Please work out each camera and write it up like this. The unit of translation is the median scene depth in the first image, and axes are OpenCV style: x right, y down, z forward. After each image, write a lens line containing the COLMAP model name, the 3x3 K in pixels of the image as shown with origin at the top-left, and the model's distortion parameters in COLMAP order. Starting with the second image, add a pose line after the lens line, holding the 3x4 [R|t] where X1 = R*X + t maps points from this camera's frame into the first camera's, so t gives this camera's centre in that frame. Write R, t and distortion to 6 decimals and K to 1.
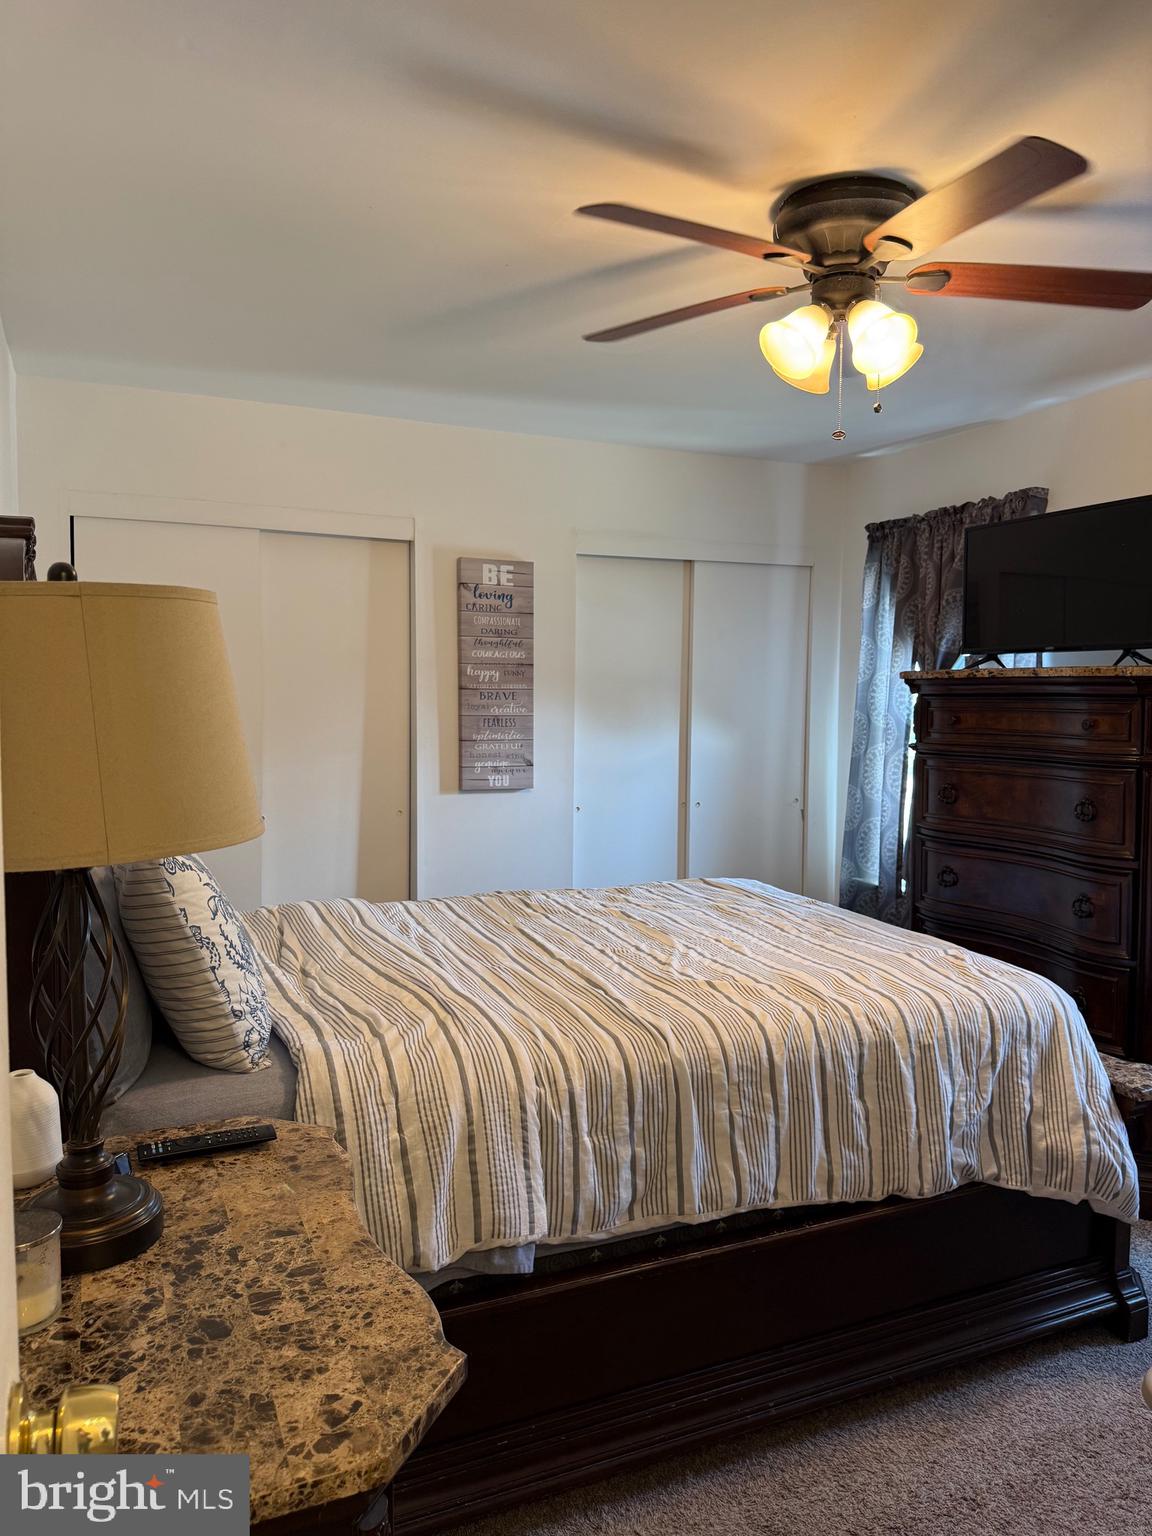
lens RADIAL K [[1091.2, 0, 582.5], [0, 1091.2, 772.8], [0, 0, 1]] dist [0.062374, -0.075316]
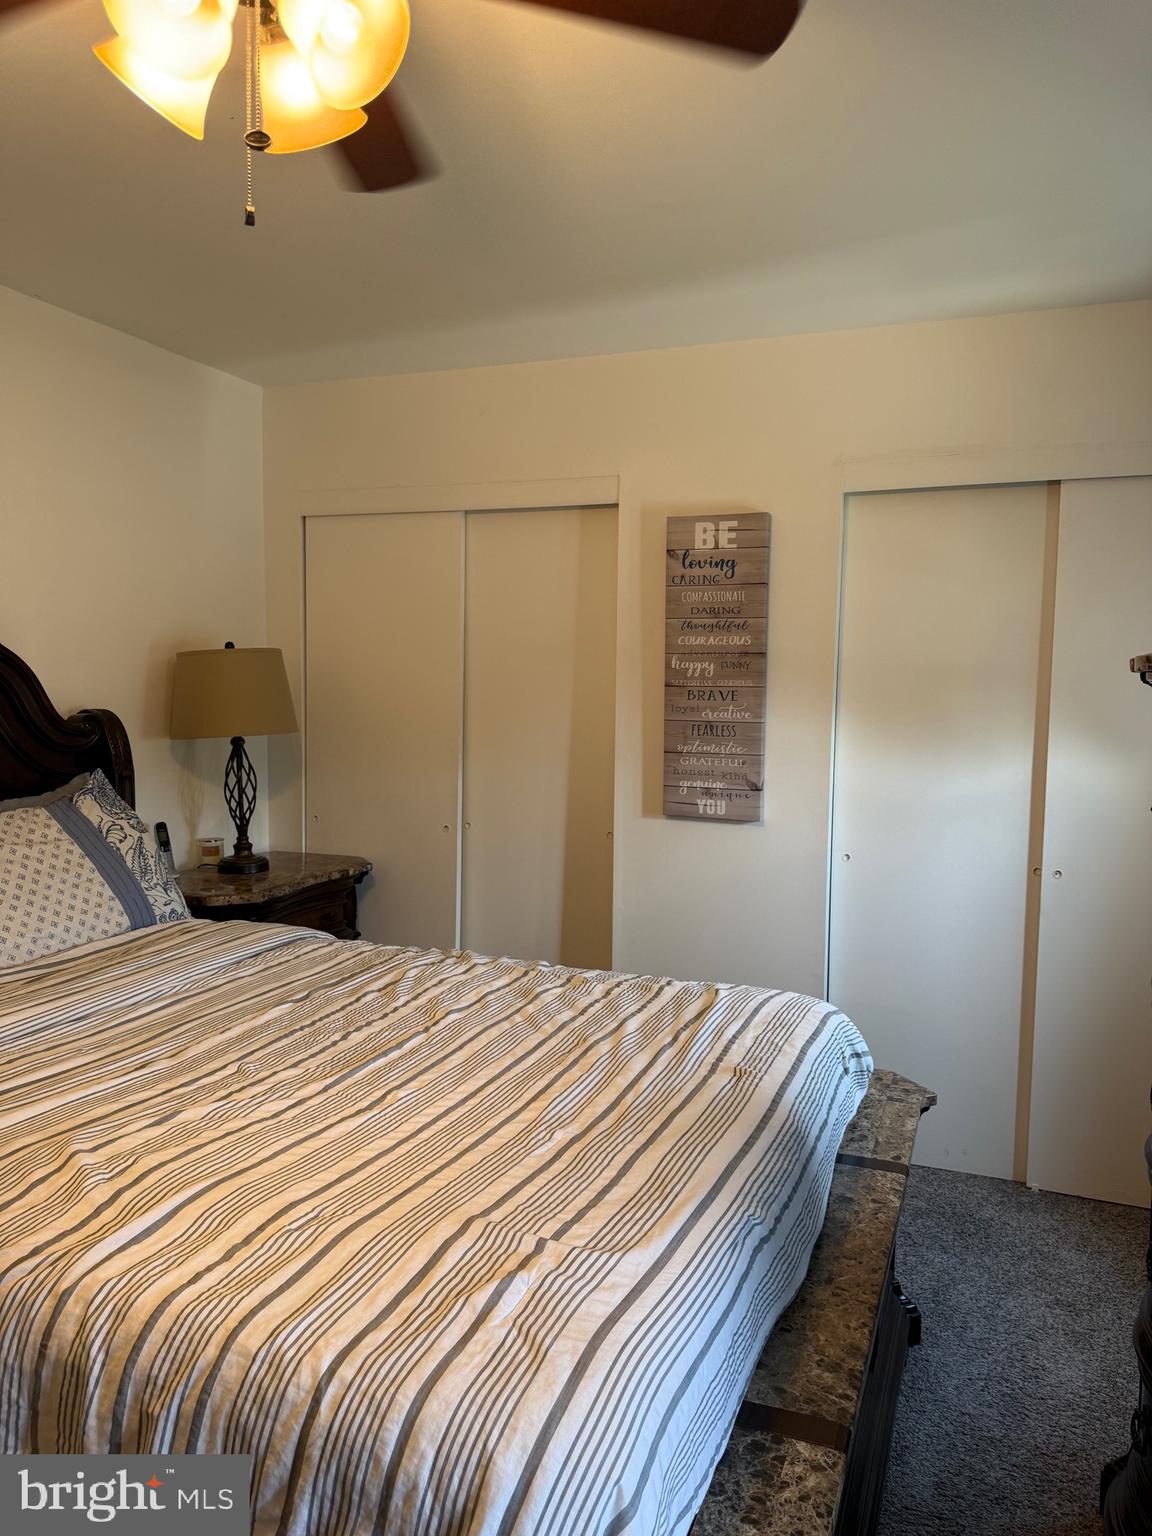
lens RADIAL K [[1091.2, 0, 581.1], [0, 1091.2, 762.3], [0, 0, 1]] dist [0.062374, -0.075316]
pose [[0.686468, 0.055523, -0.725038, 0.411279], [-0.059390, 0.998030, 0.020198, -0.033990], [0.724731, 0.029194, 0.688413, 0.413765]]
